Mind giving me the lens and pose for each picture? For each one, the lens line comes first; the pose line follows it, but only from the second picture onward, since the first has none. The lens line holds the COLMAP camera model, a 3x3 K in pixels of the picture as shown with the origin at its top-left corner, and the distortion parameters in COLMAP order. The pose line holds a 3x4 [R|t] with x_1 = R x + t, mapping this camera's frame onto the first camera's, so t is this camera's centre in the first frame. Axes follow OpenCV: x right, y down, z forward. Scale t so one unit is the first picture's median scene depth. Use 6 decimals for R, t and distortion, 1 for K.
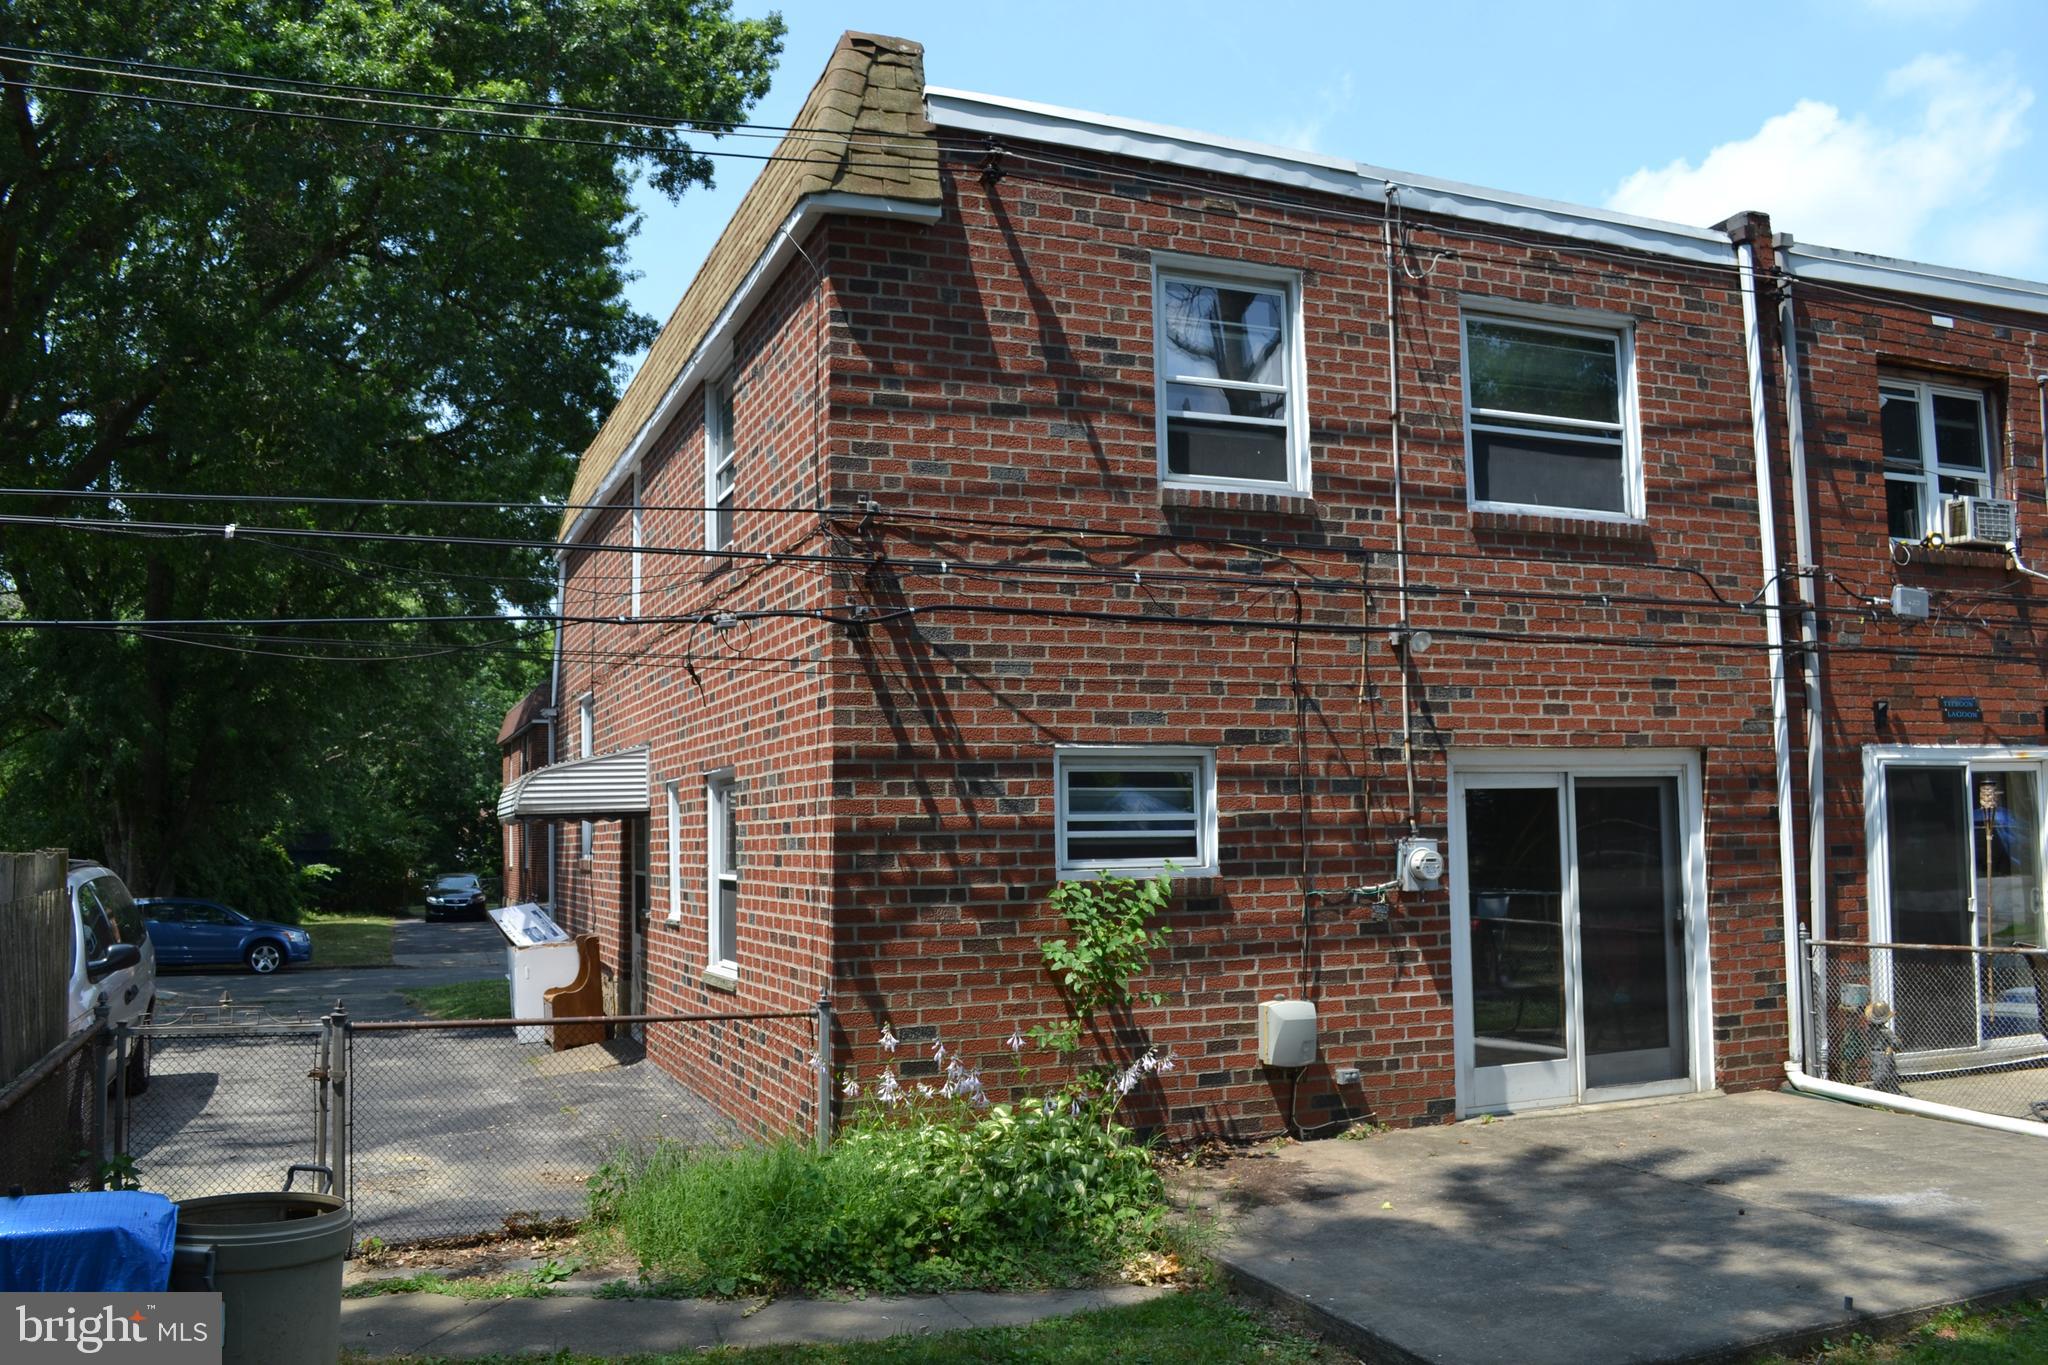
lens RADIAL K [[1676.1, 0, 1019.2], [0, 1676.1, 706.2], [0, 0, 1]] dist [-0.084840, 0.014850]
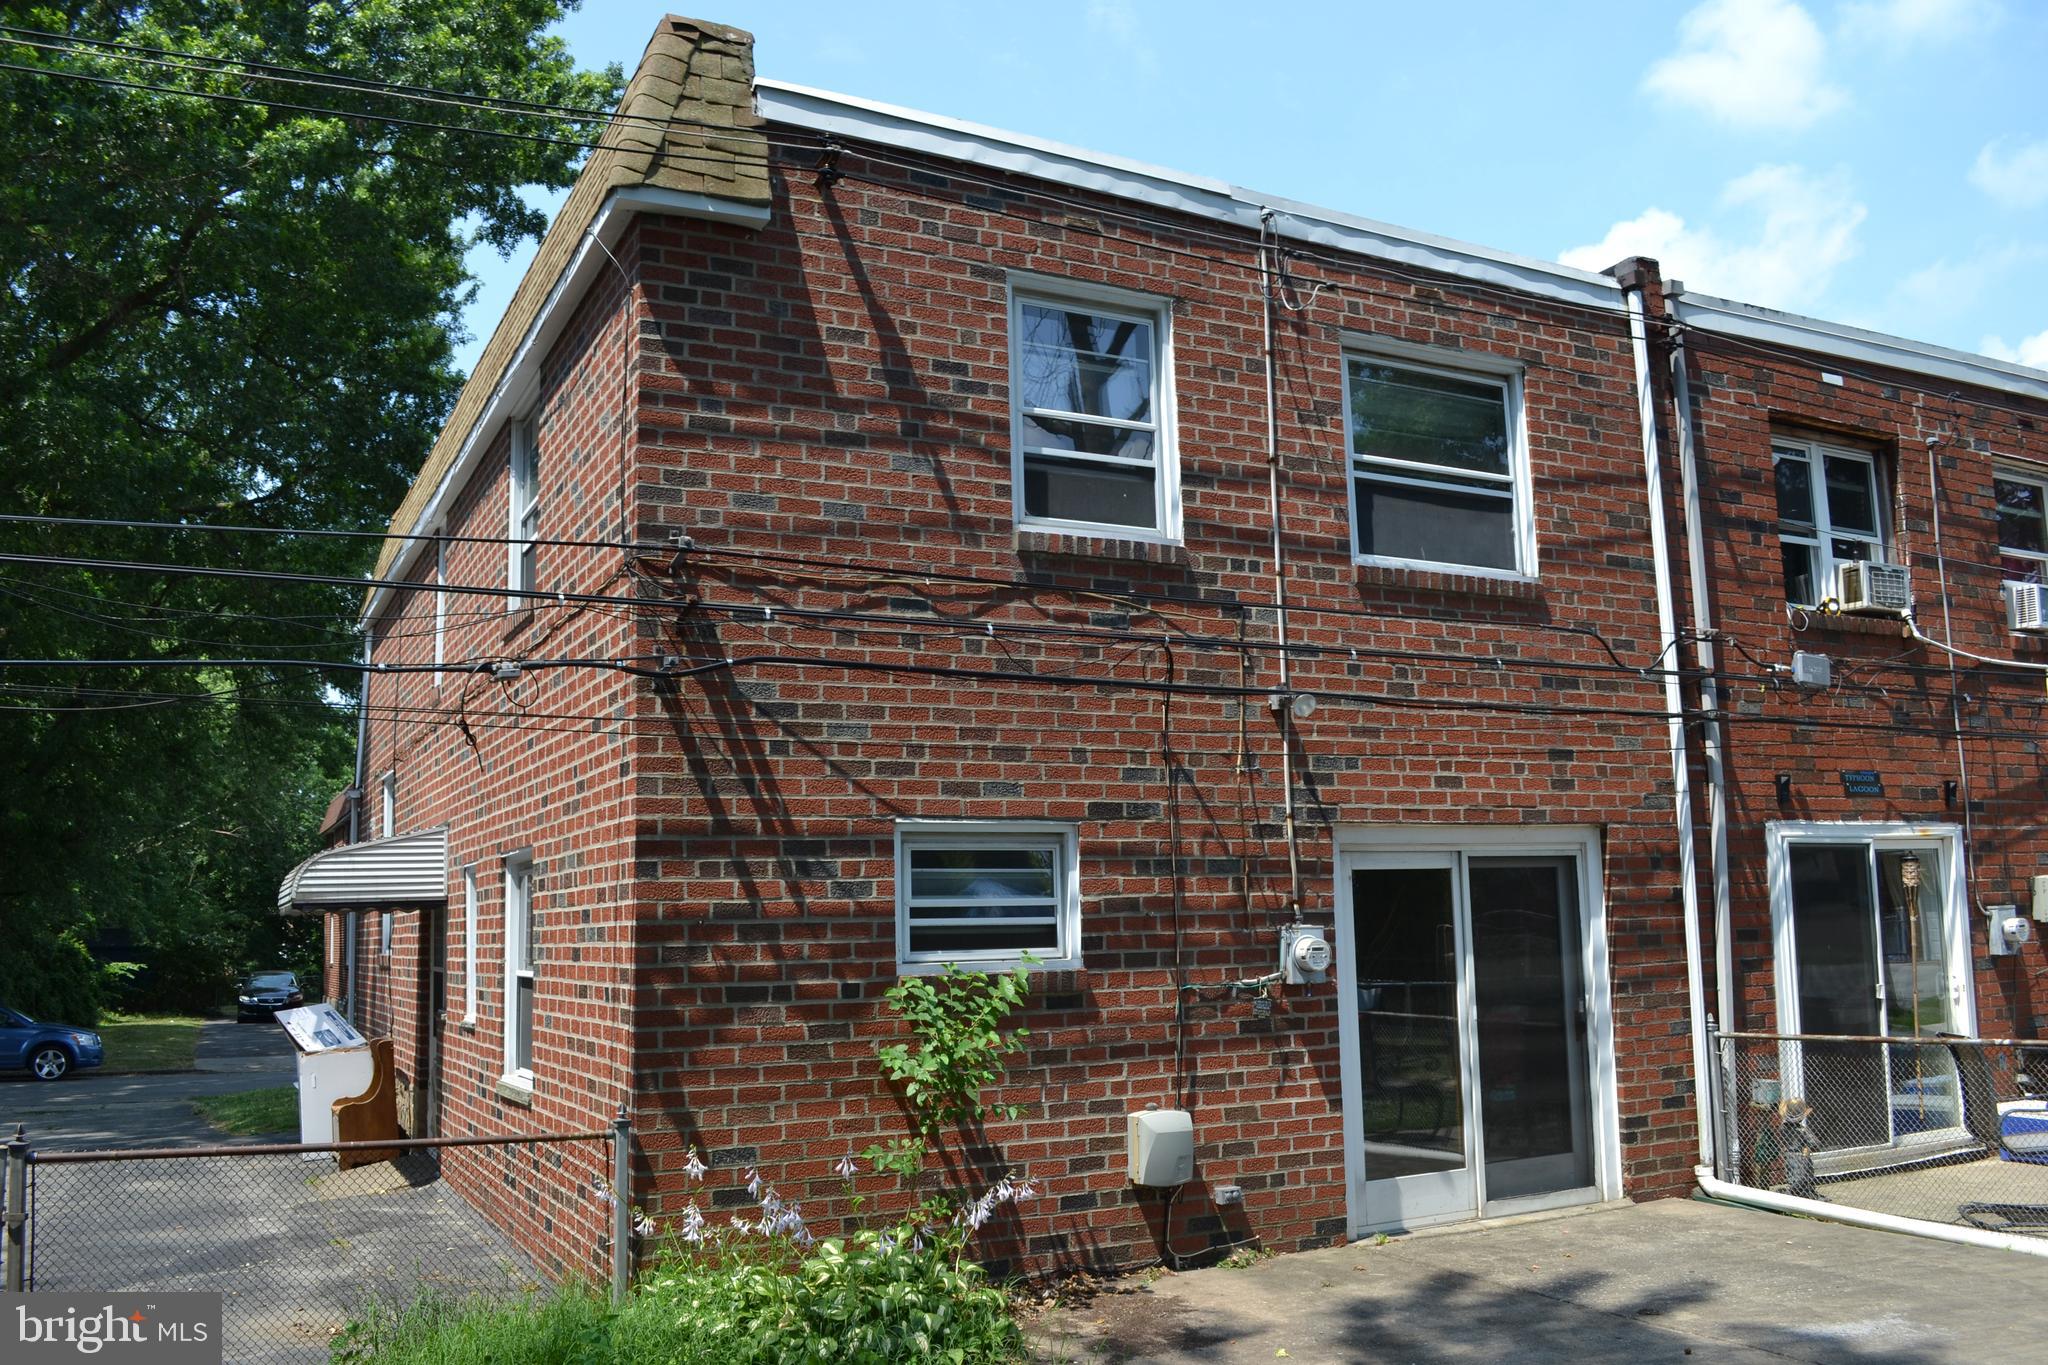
lens RADIAL K [[1676.1, 0, 1018.9], [0, 1676.1, 704.8], [0, 0, 1]] dist [-0.084840, 0.014850]
pose [[0.996124, 0.004881, 0.087825, 0.007692], [0.000075, 0.998411, -0.056344, 0.011554], [-0.087960, 0.056132, 0.994541, 0.112417]]
